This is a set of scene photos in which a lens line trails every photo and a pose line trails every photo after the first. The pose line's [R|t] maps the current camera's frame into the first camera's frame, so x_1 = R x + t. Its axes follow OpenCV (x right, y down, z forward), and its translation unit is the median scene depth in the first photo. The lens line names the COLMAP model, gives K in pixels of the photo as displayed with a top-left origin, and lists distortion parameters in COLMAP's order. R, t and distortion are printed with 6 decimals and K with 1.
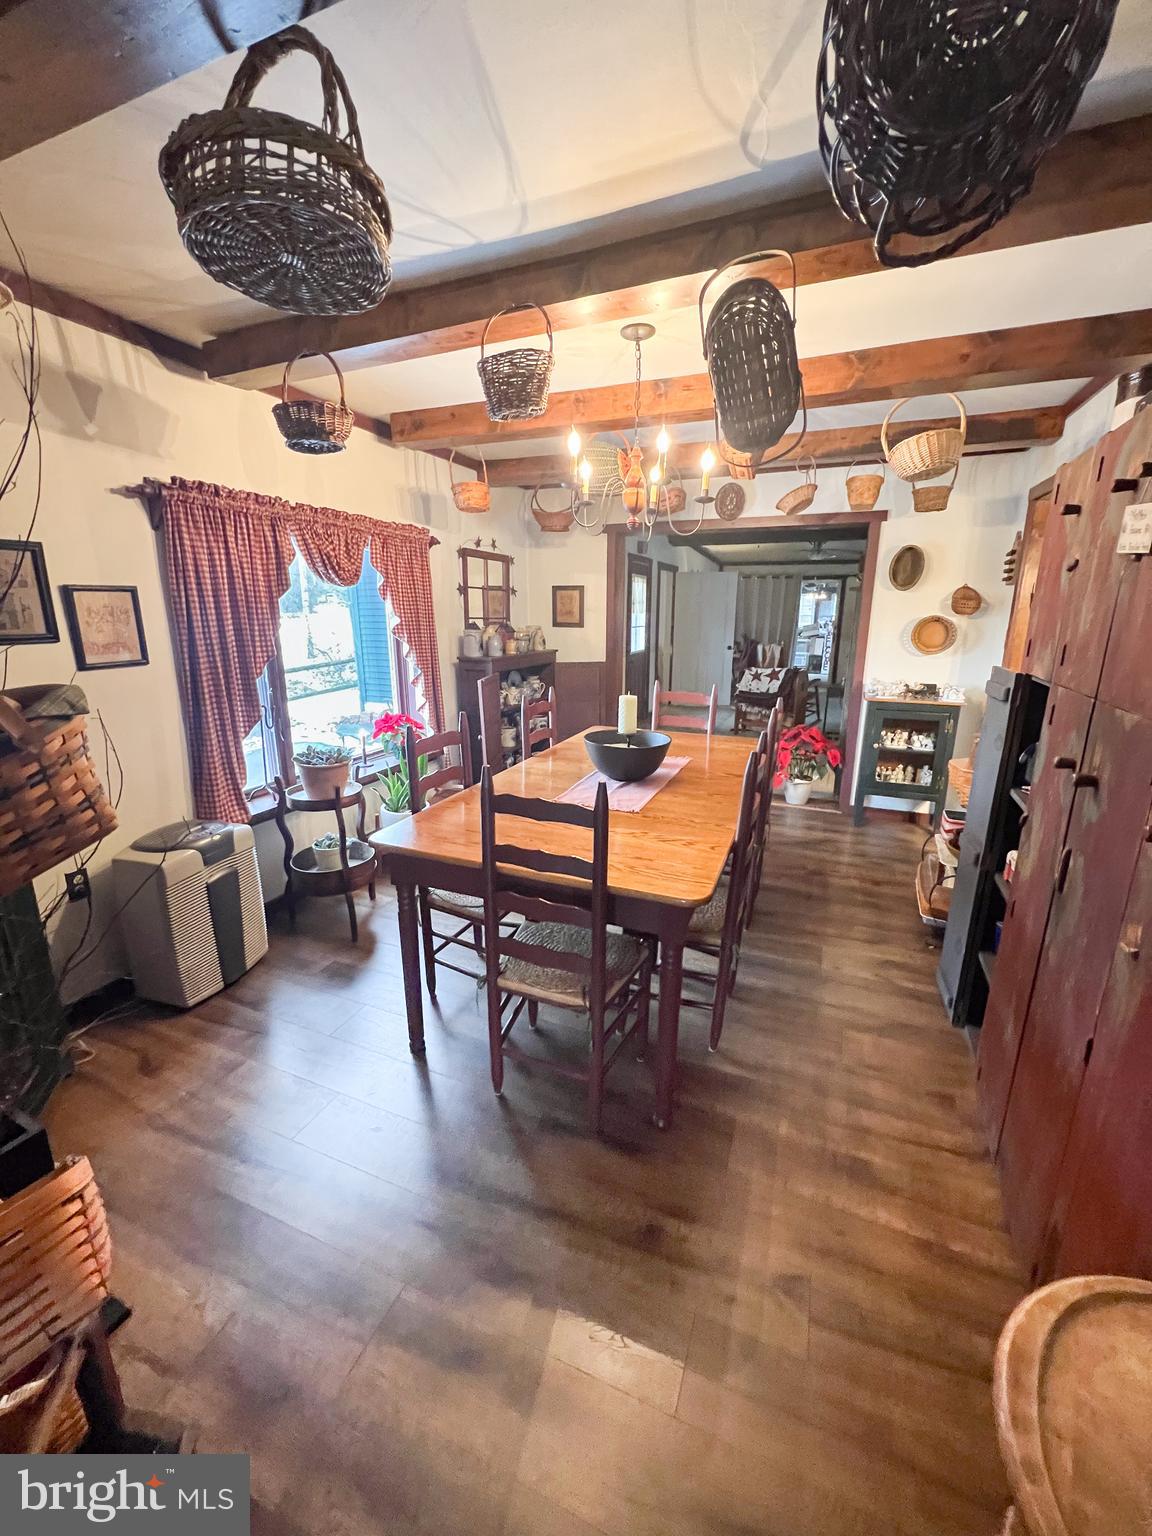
lens RADIAL K [[612.2, 0, 575.0], [0, 612.2, 765.9], [0, 0, 1]] dist [-0.001951, 0.000621]
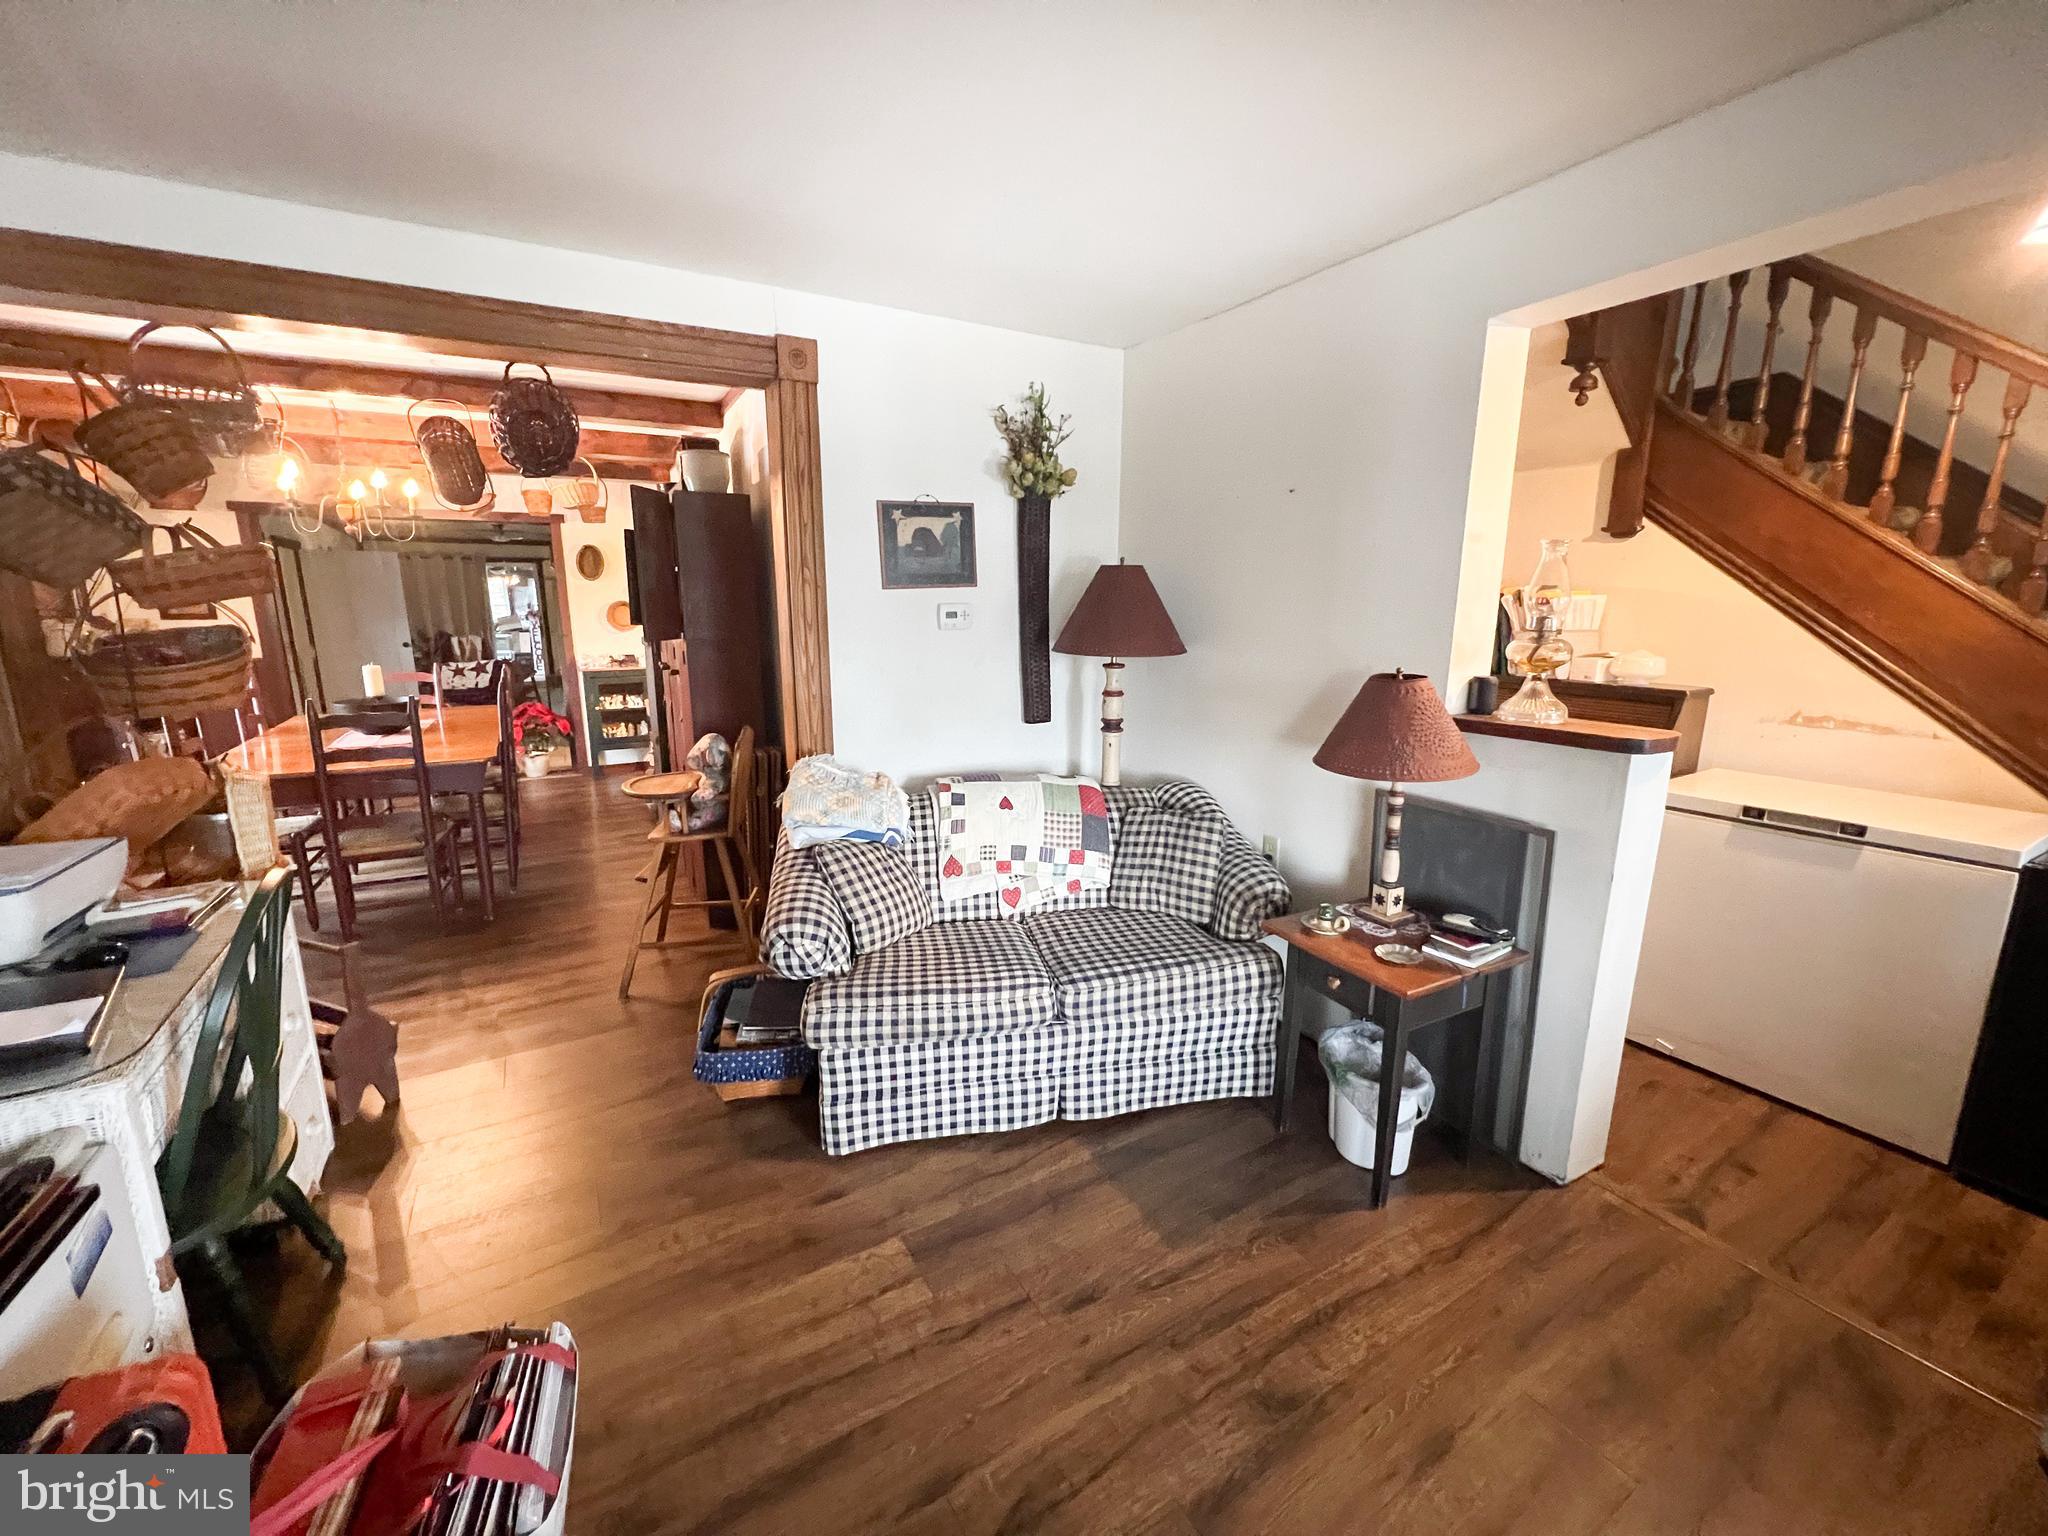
lens RADIAL K [[821.4, 0, 1012.3], [0, 821.4, 763.9], [0, 0, 1]] dist [-0.000216, 0.000712]
pose [[0.615600, -0.161385, 0.771357, -0.189894], [0.199868, 0.978776, 0.045273, 0.116929], [-0.762292, 0.126300, 0.634790, -0.447160]]
